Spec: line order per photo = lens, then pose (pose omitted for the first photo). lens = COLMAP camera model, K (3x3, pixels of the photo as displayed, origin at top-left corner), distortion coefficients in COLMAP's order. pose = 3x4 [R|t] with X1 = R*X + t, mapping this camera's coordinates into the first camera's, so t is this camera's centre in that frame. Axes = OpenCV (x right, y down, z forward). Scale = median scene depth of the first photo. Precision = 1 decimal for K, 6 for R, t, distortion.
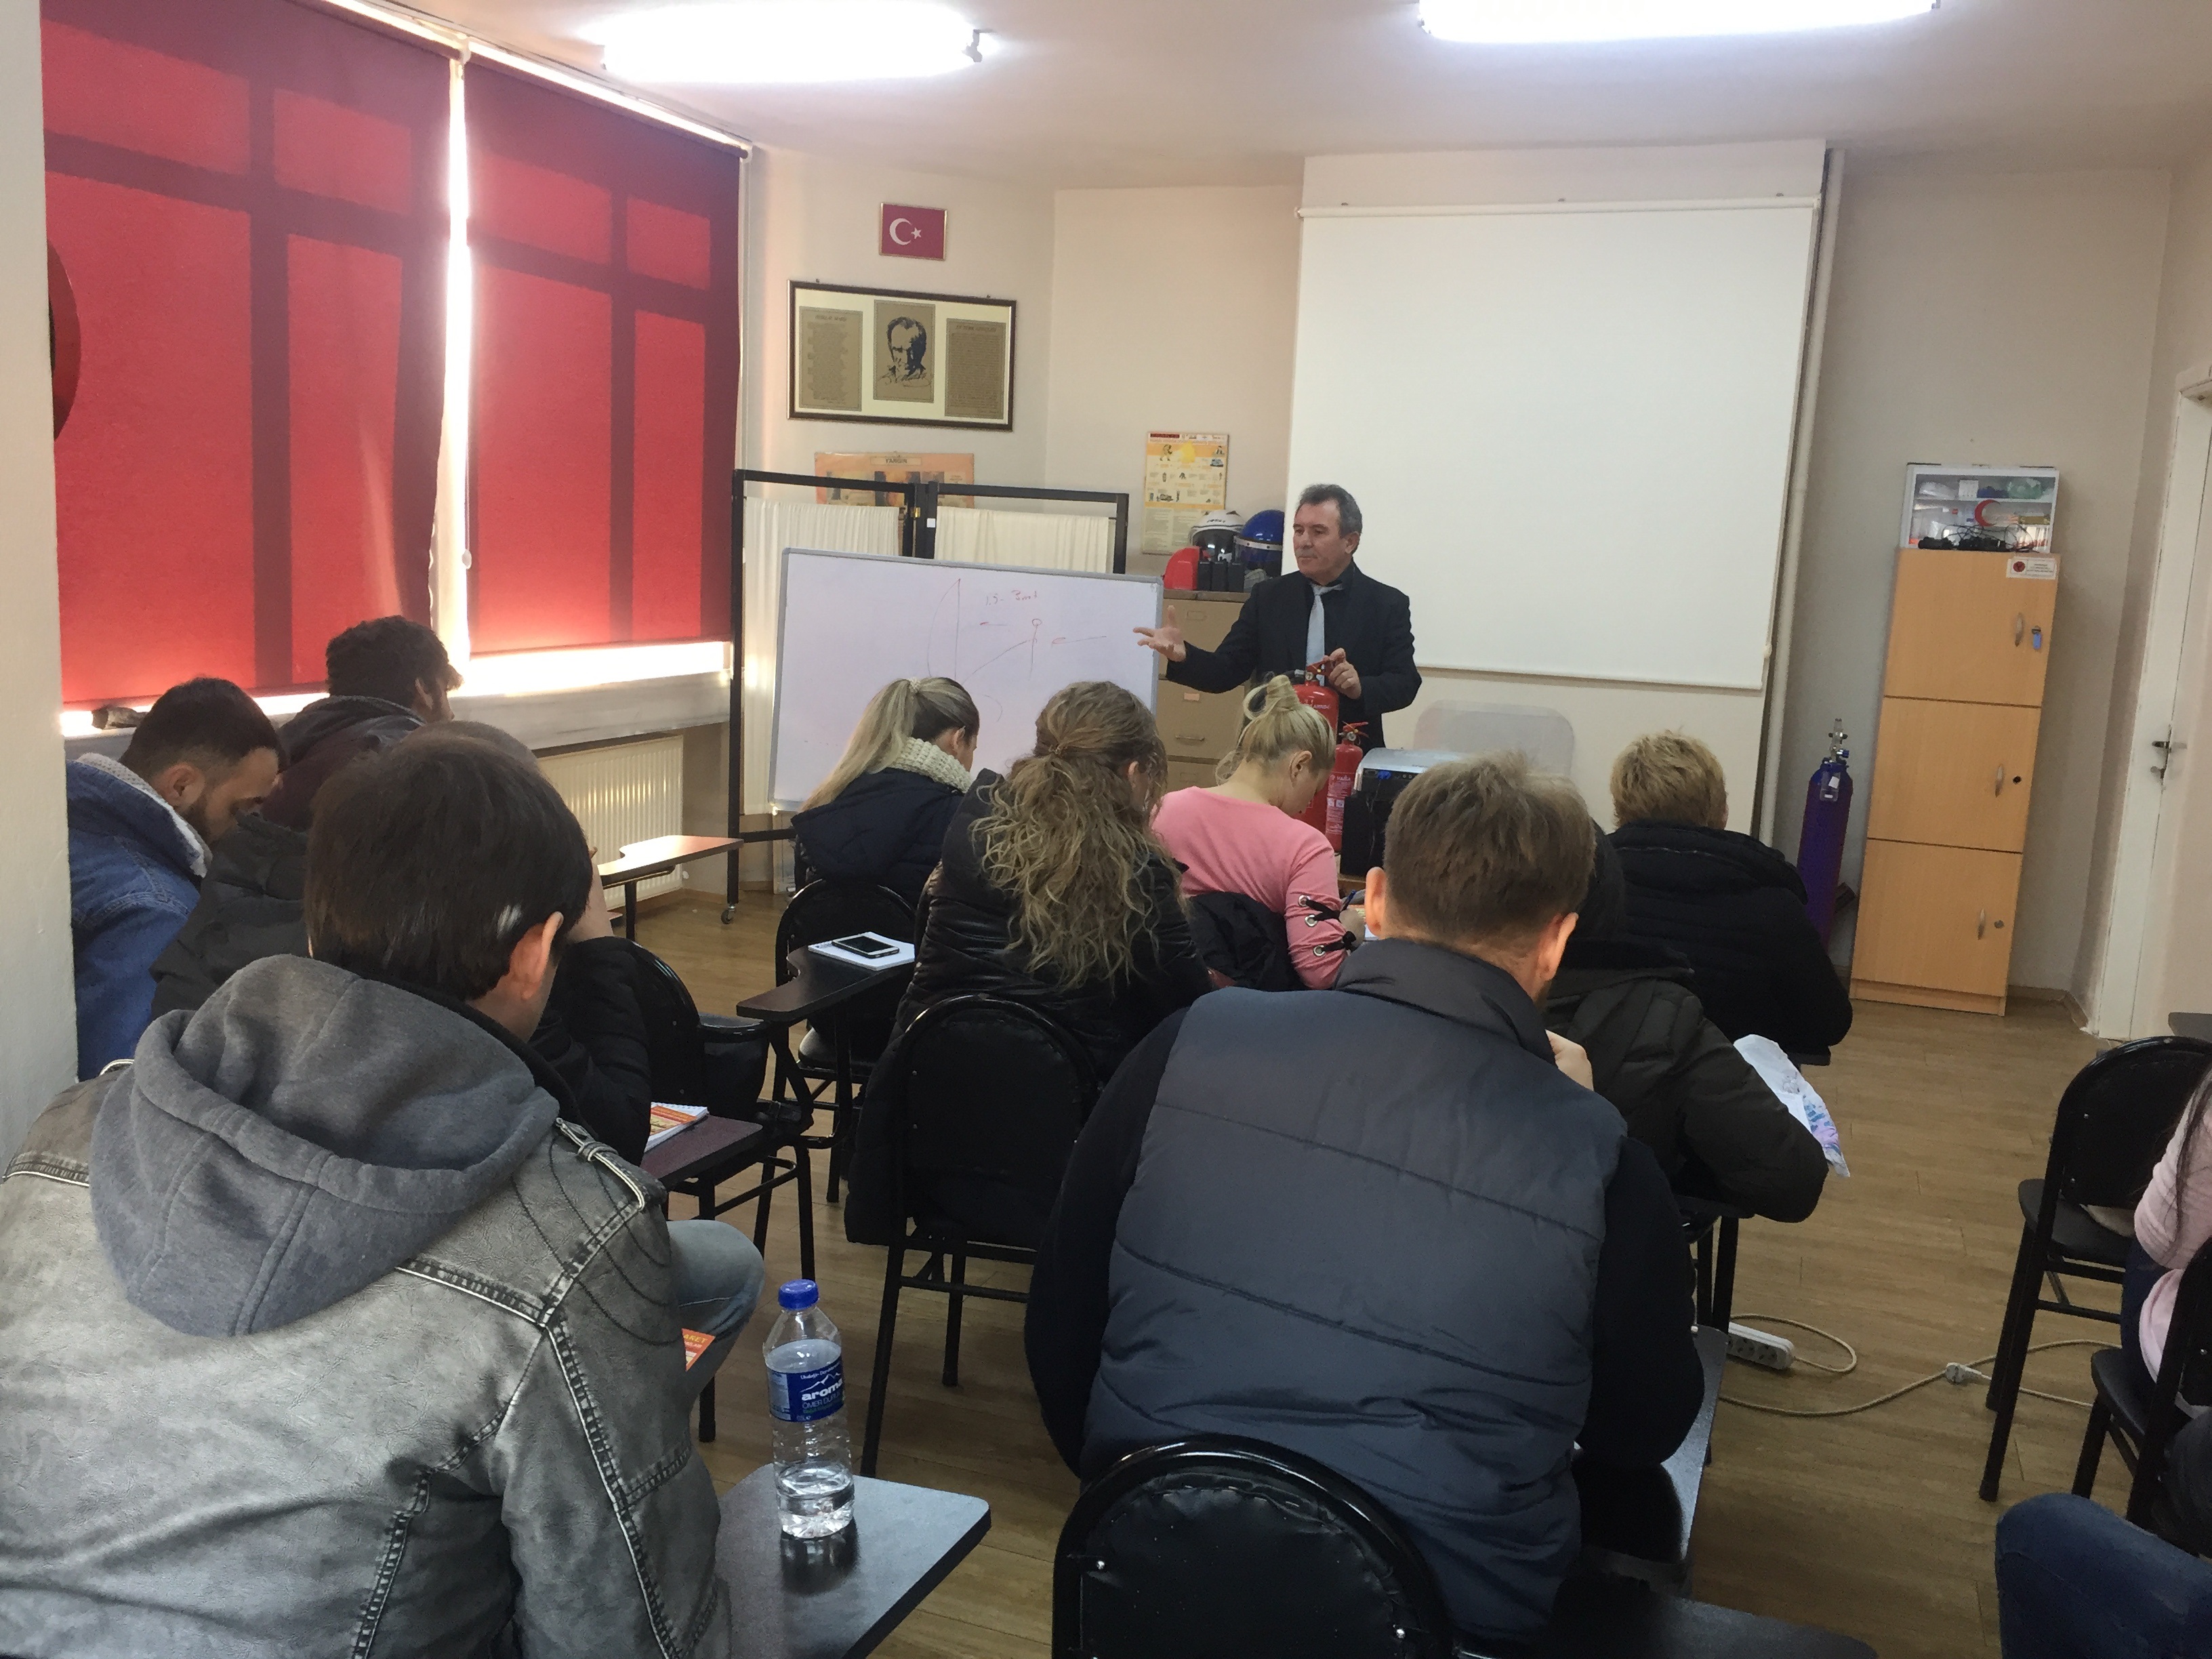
lens RADIAL K [[1883.8, 0, 1116.0], [0, 1883.8, 824.1], [0, 0, 1]] dist [0.083140, -0.121694]
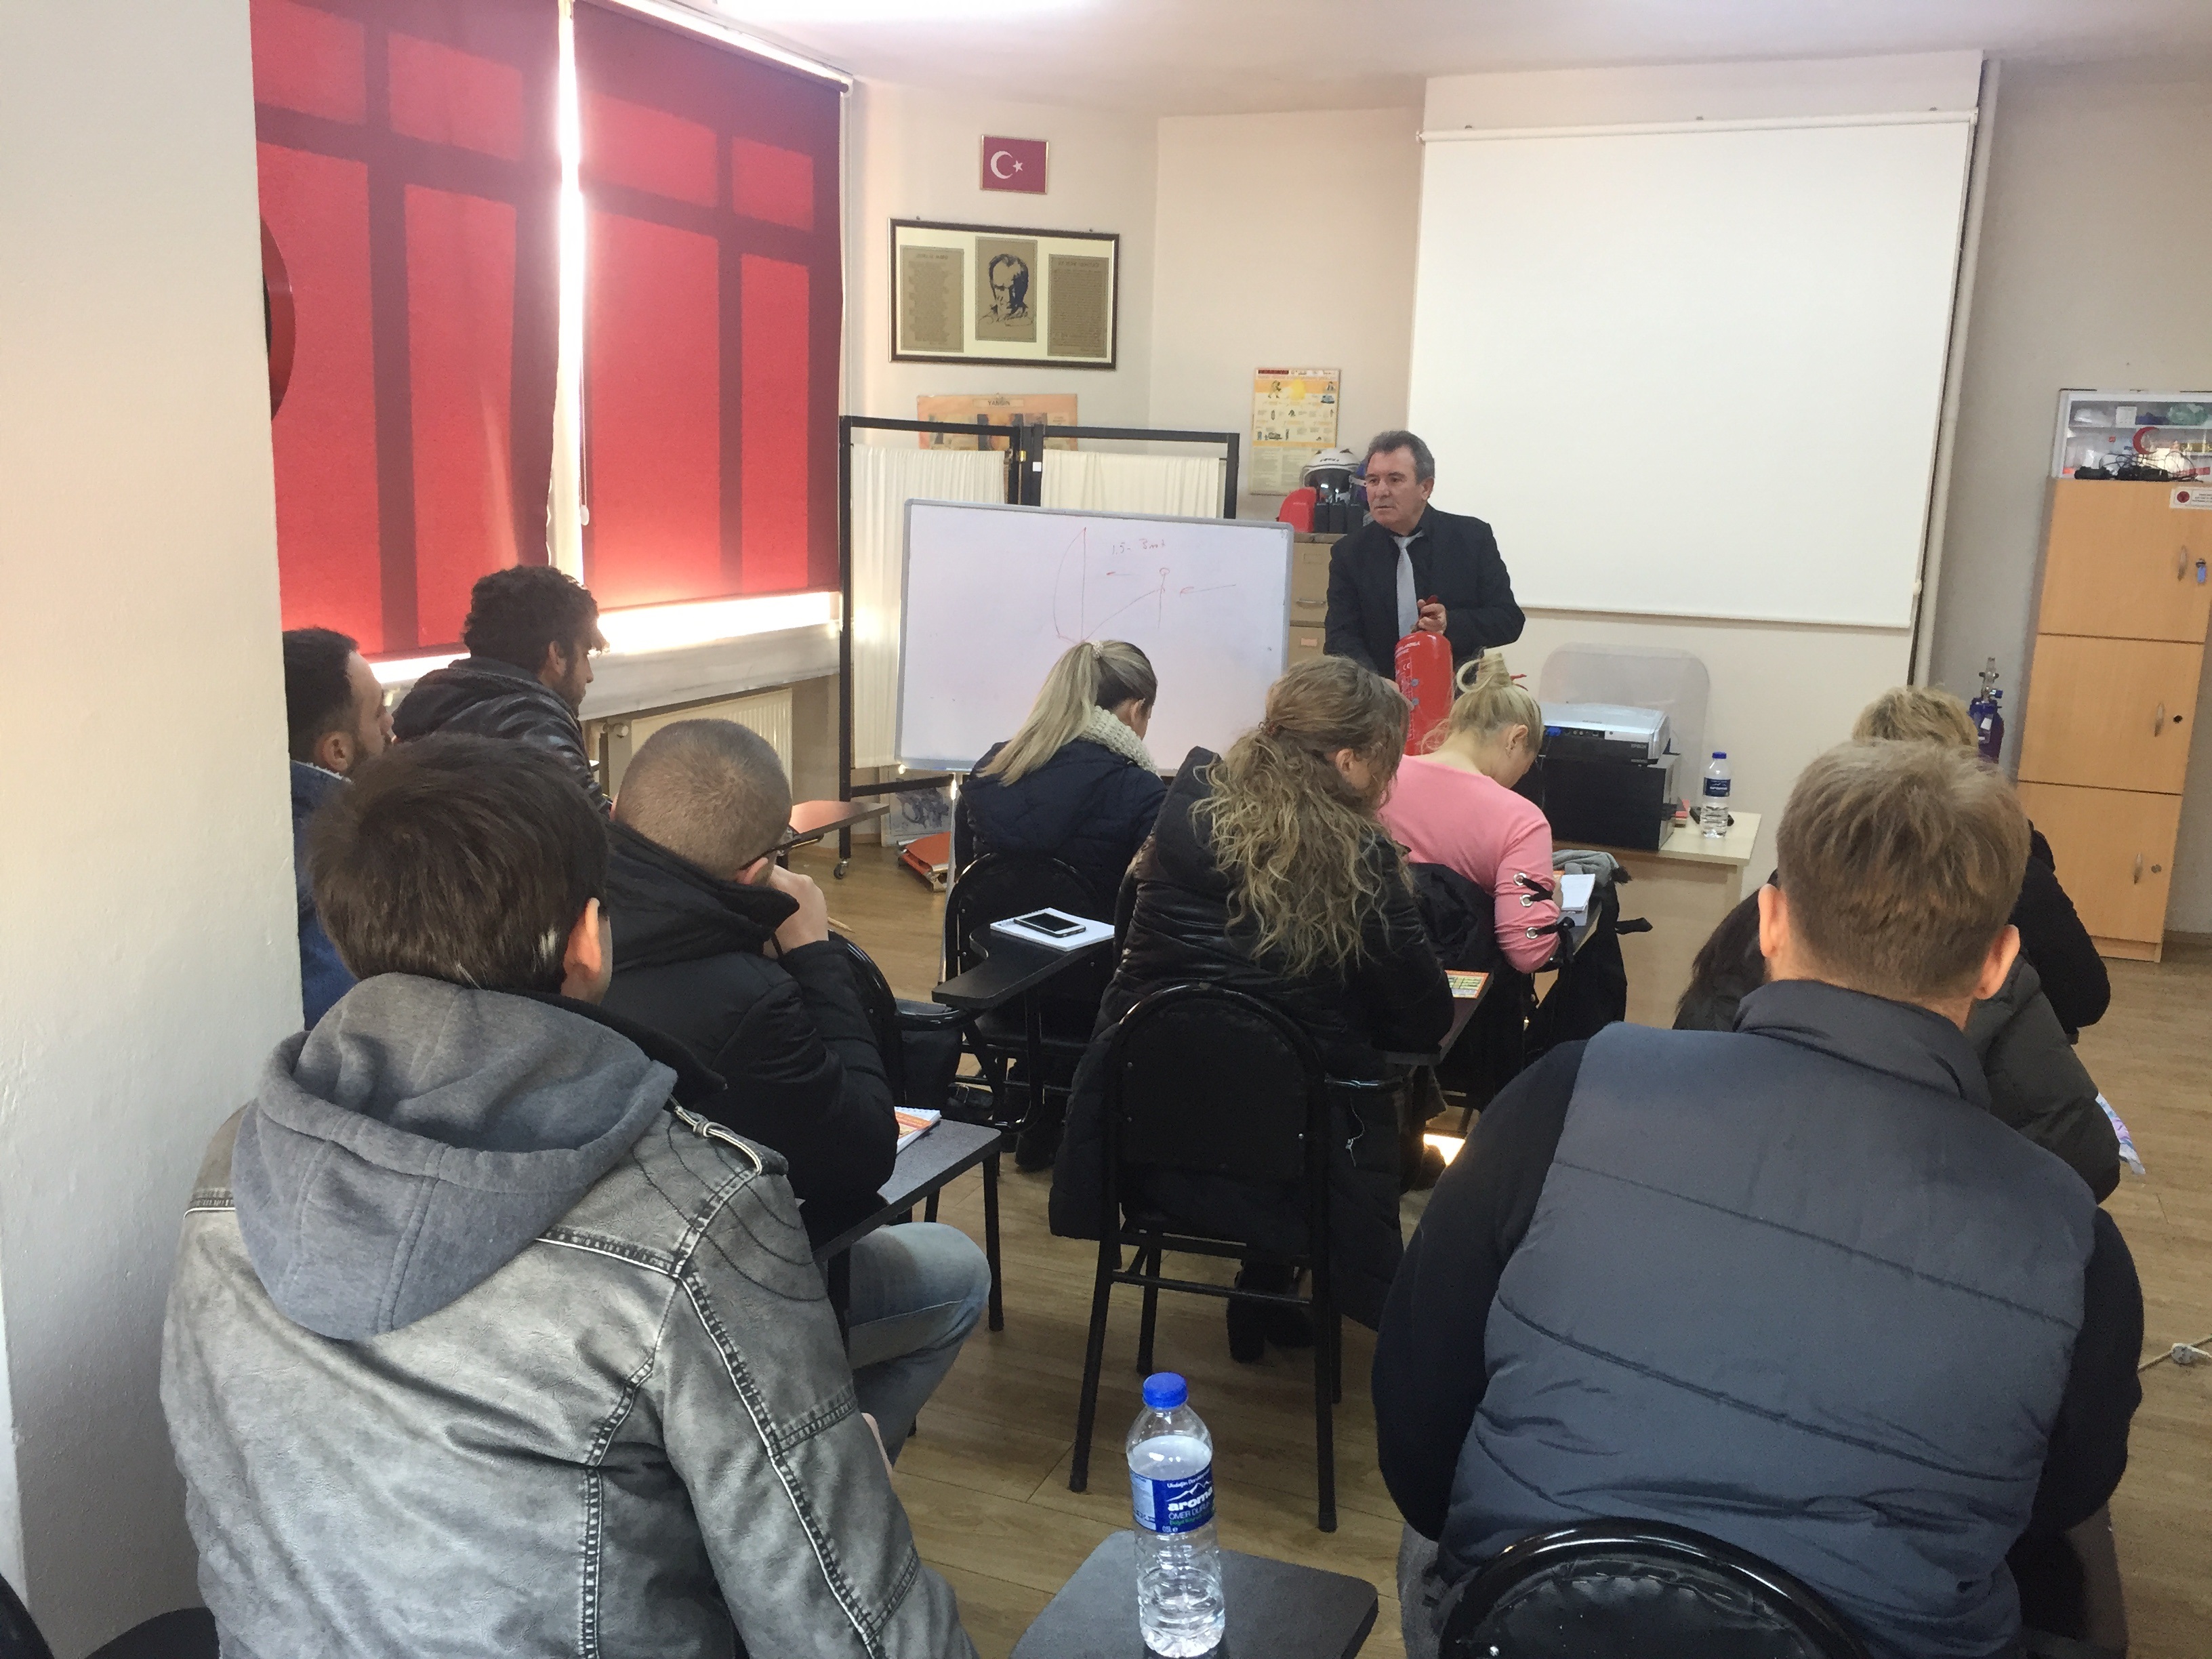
lens RADIAL K [[1883.8, 0, 1116.0], [0, 1883.8, 824.1], [0, 0, 1]] dist [0.083140, -0.121694]
pose [[0.999631, -0.010573, -0.025023, -0.035098], [0.011482, 0.999269, 0.036469, -0.010137], [0.024619, -0.036743, 0.999021, 0.018443]]
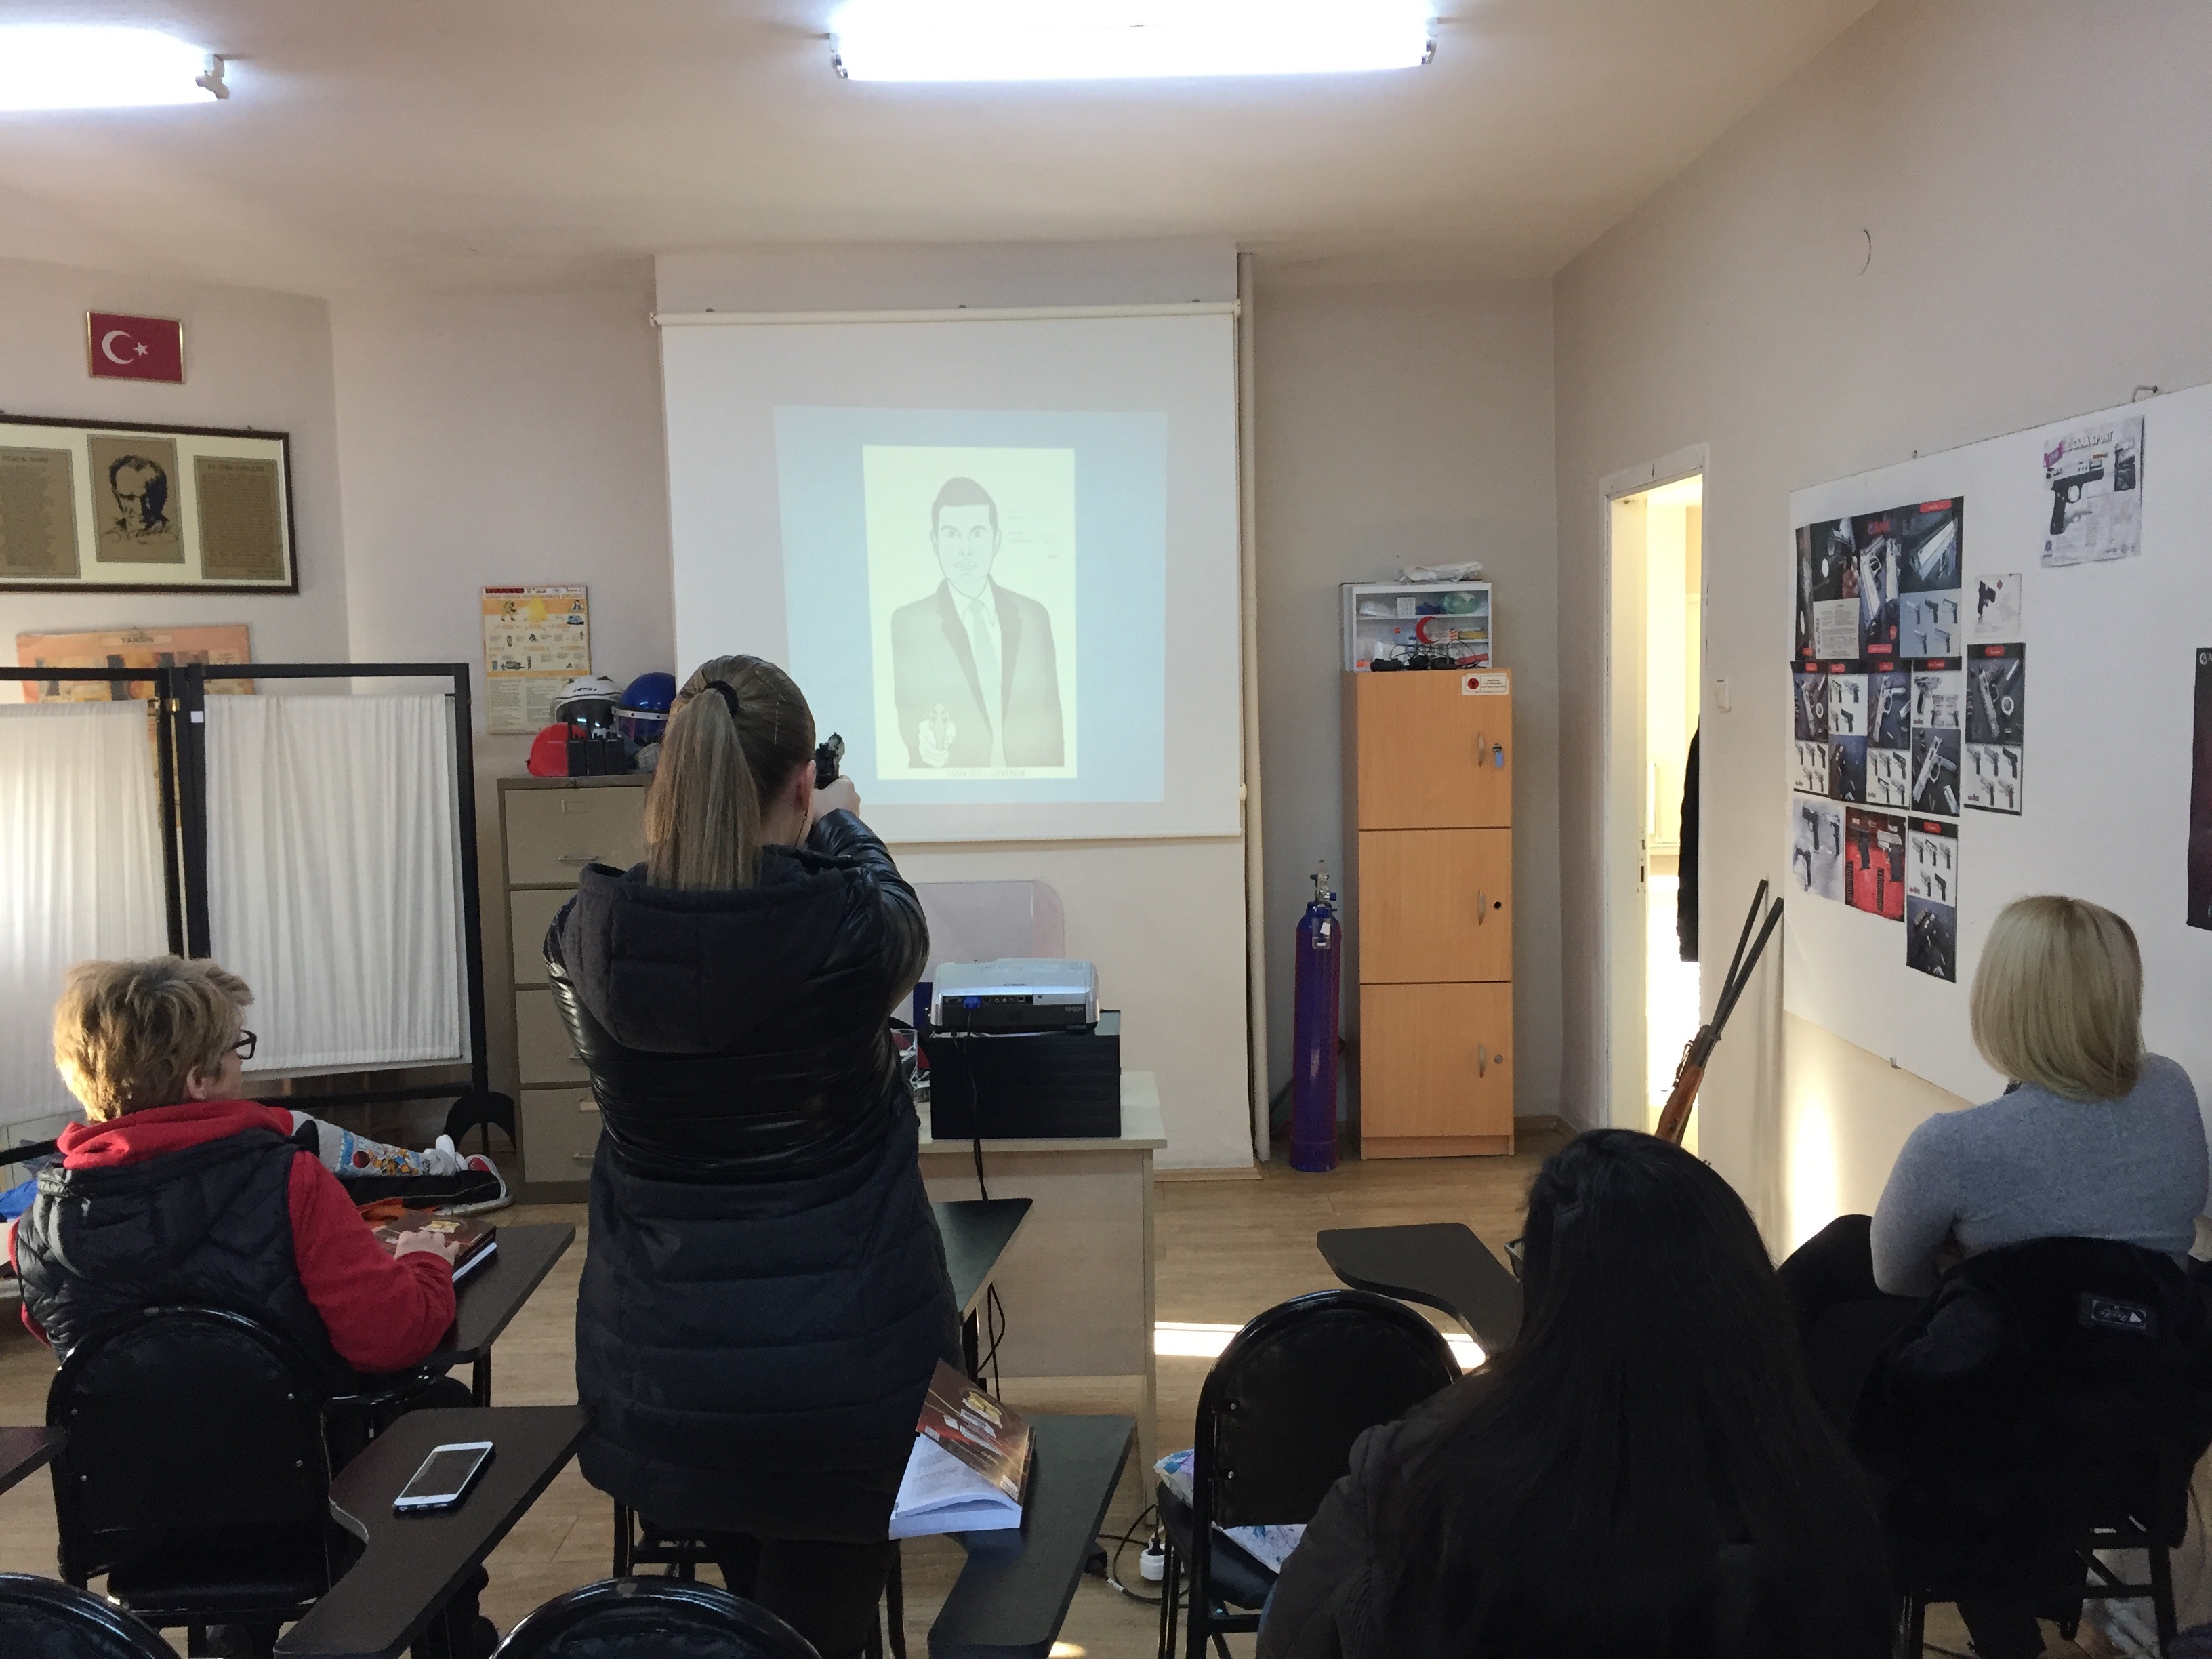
lens RADIAL K [[1888.0, 0, 1117.3], [0, 1888.0, 823.5], [0, 0, 1]] dist [0.082296, -0.119947]
pose [[0.932442, -0.093394, 0.349041, -0.025172], [0.120139, 0.991192, -0.055729, -0.029601], [-0.340762, 0.093898, 0.935449, 0.157698]]
